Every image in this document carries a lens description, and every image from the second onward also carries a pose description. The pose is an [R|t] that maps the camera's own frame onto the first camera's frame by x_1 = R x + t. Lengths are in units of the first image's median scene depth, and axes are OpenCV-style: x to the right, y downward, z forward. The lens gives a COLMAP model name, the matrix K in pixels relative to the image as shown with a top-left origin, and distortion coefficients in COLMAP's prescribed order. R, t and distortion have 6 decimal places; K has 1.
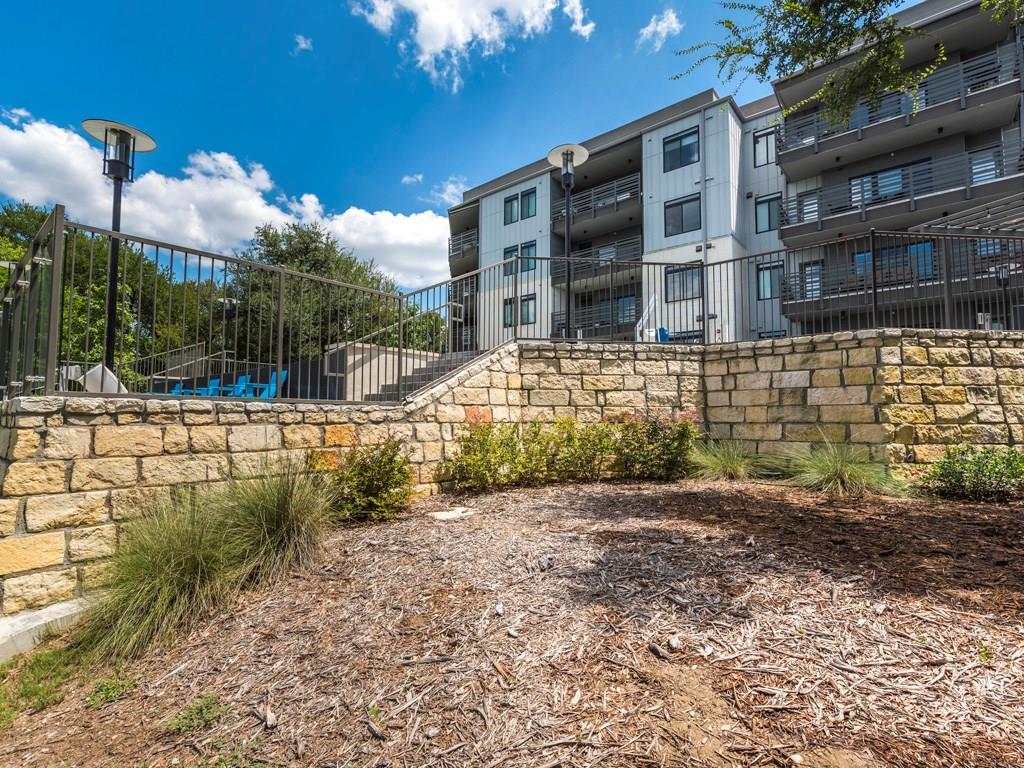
lens RADIAL K [[498.7, 0, 516.7], [0, 498.7, 380.2], [0, 0, 1]] dist [-0.001238, 0.000038]
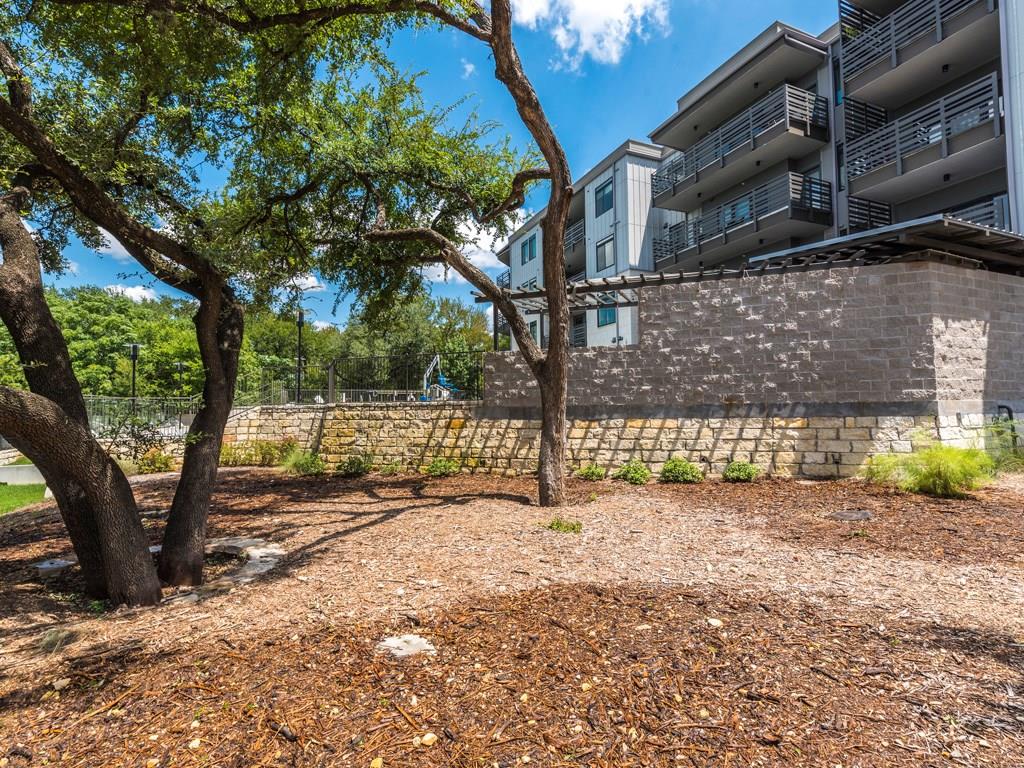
lens RADIAL K [[498.7, 0, 516.7], [0, 498.7, 380.2], [0, 0, 1]] dist [-0.001238, 0.000038]
pose [[0.897439, -0.039941, -0.439326, 2.149511], [0.049093, 0.998749, 0.009485, -0.162091], [0.438398, -0.030080, 0.898277, -0.578172]]
